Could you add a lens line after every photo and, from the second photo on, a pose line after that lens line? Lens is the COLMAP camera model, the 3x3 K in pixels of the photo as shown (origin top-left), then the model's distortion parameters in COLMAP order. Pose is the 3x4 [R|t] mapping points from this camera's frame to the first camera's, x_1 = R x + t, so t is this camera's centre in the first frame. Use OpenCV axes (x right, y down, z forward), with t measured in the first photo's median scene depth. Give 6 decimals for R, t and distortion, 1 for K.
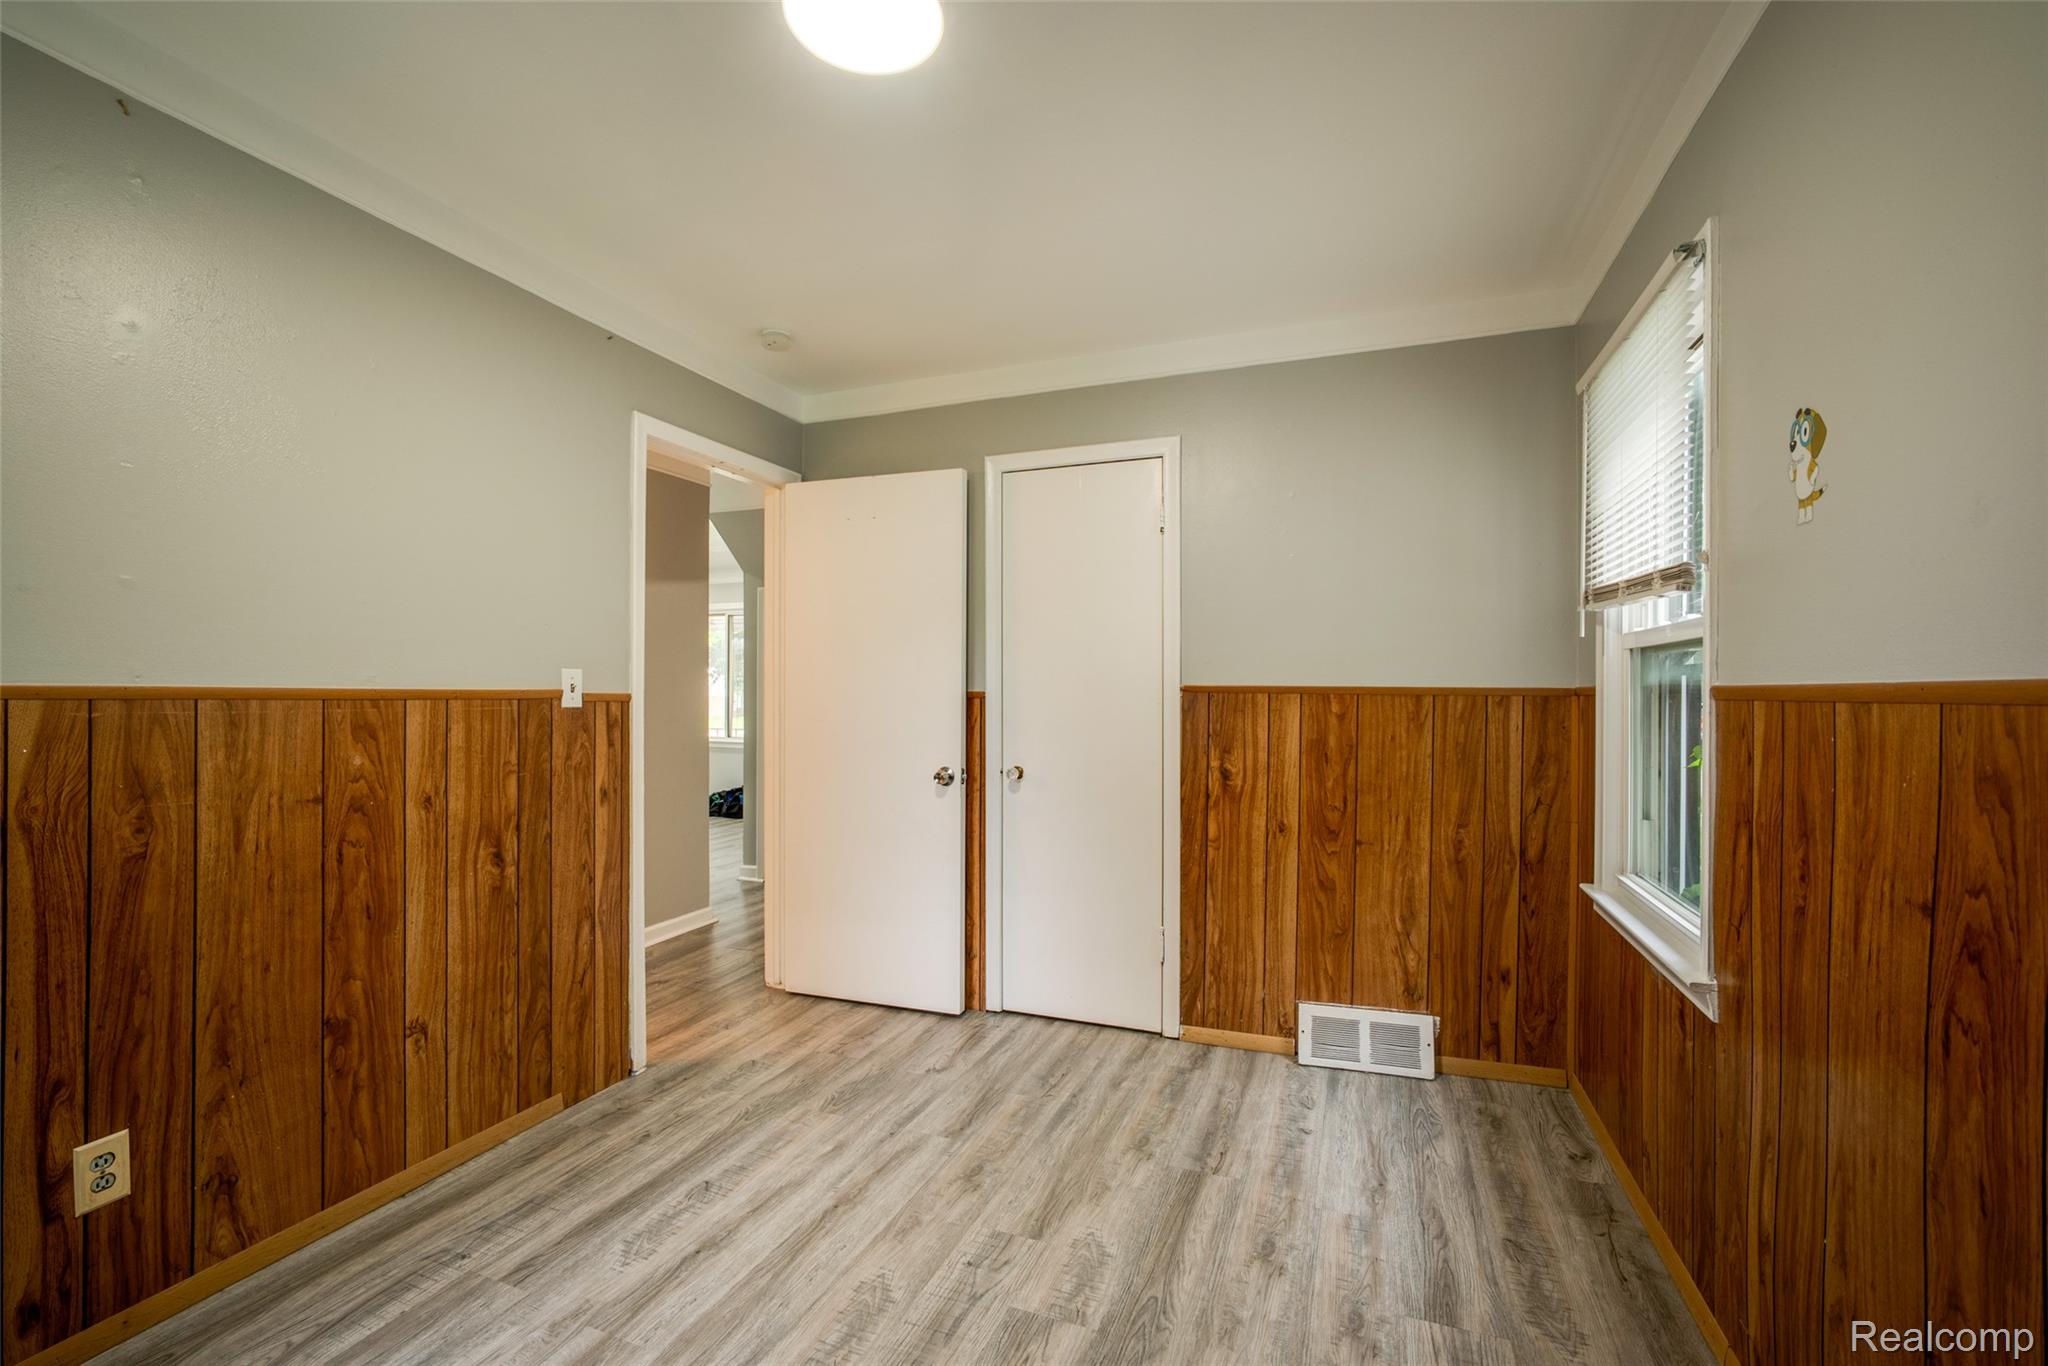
lens RADIAL K [[870.1, 0, 1025.1], [0, 870.1, 669.9], [0, 0, 1]] dist [-0.029923, 0.011395]
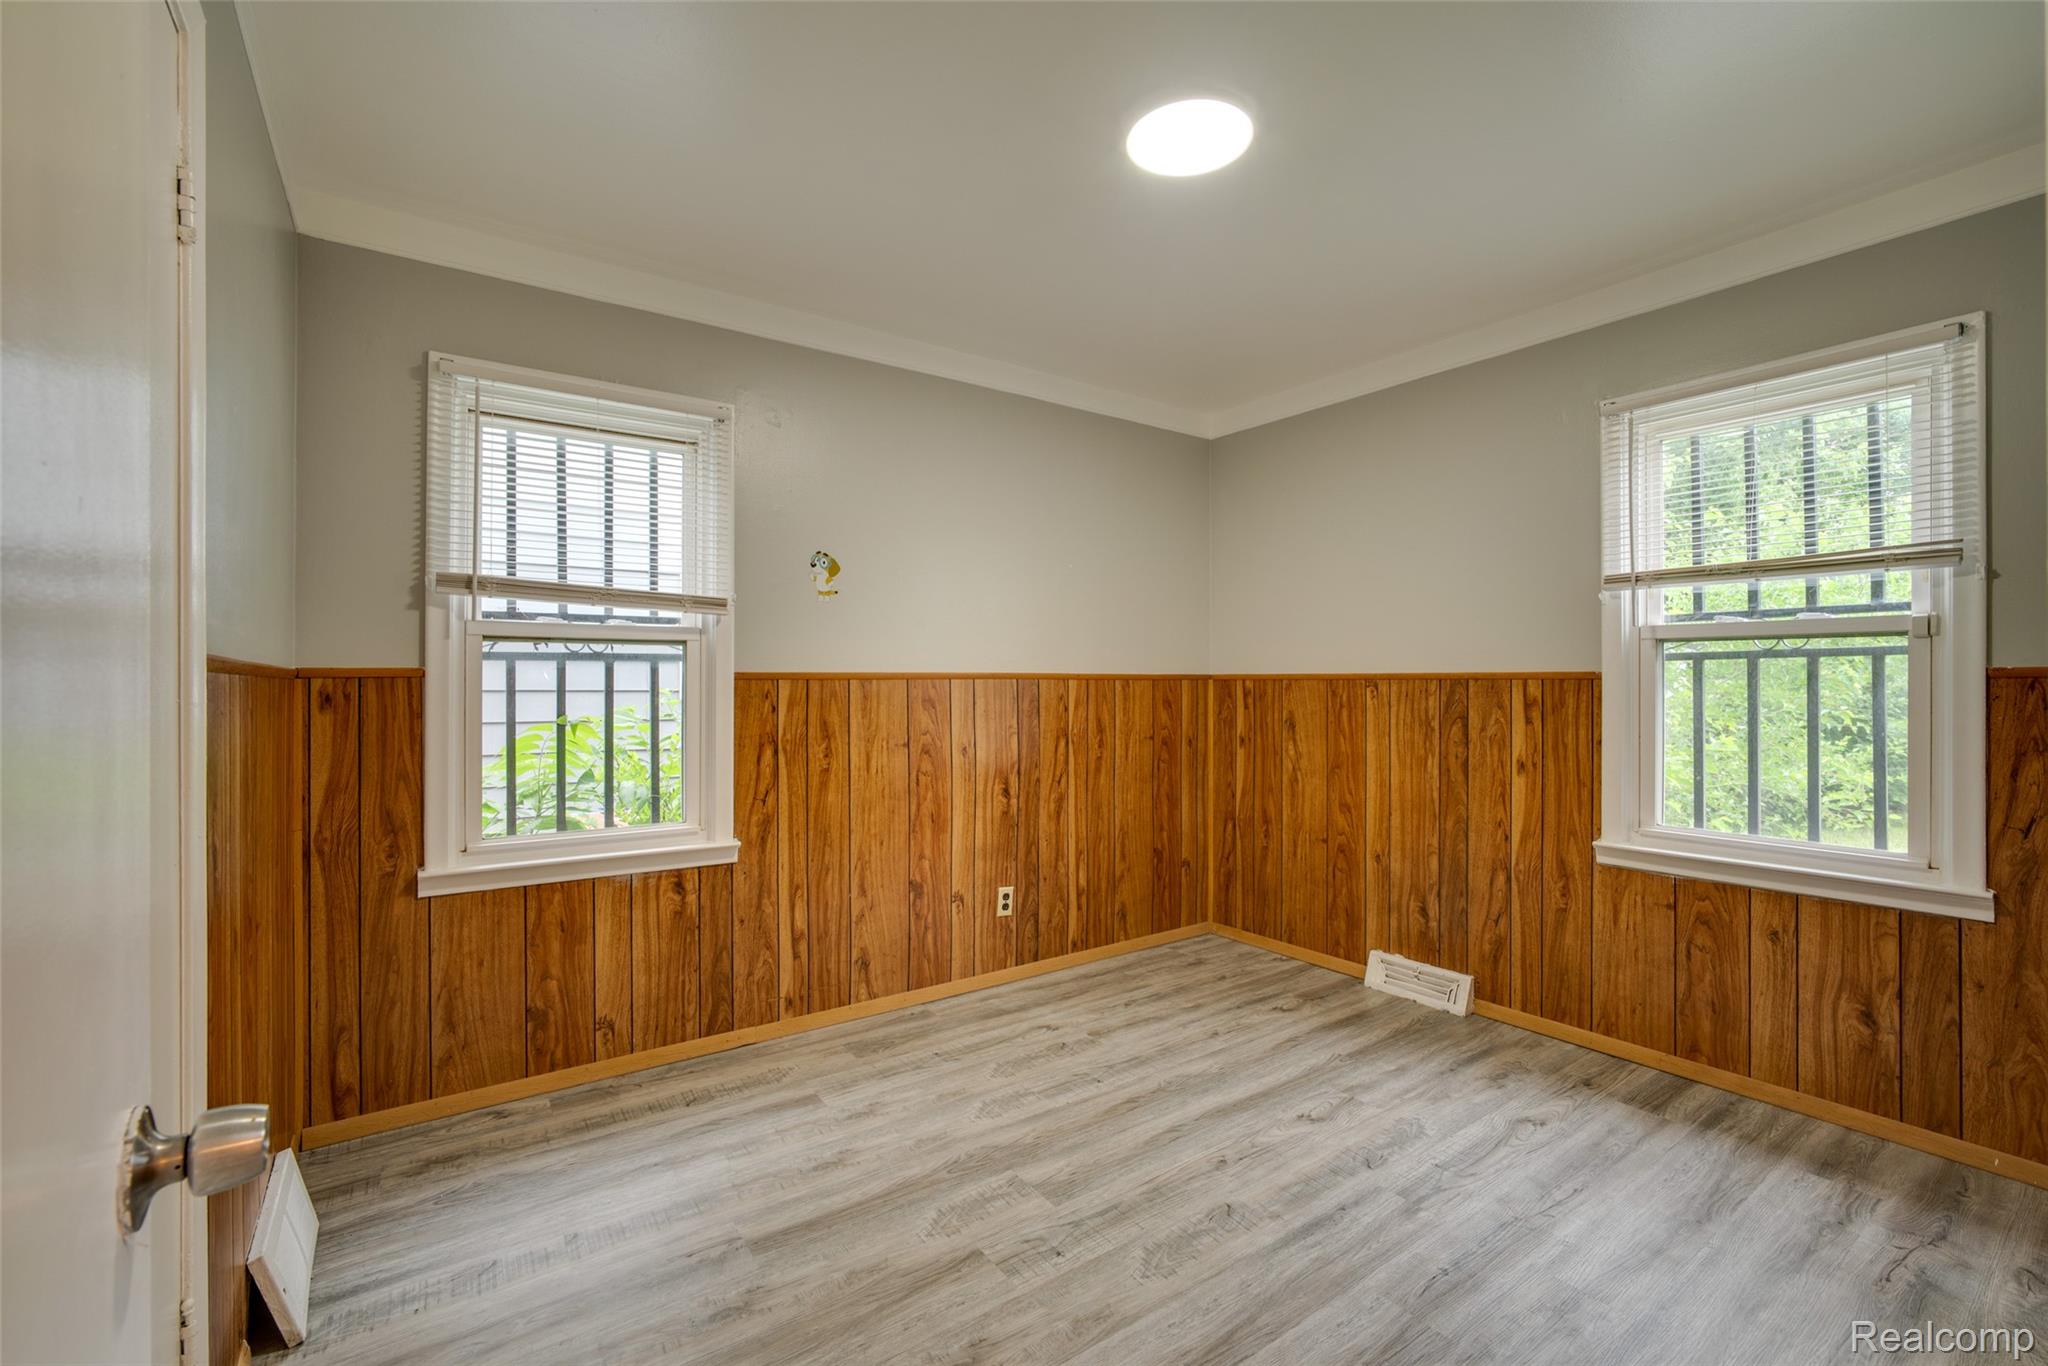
lens RADIAL K [[870.1, 0, 1025.1], [0, 870.1, 669.9], [0, 0, 1]] dist [-0.029923, 0.011395]
pose [[-0.836475, -0.003436, 0.547995, -0.551545], [-0.018431, 0.999591, -0.021865, 0.034925], [-0.547695, -0.028389, -0.836196, 1.792676]]
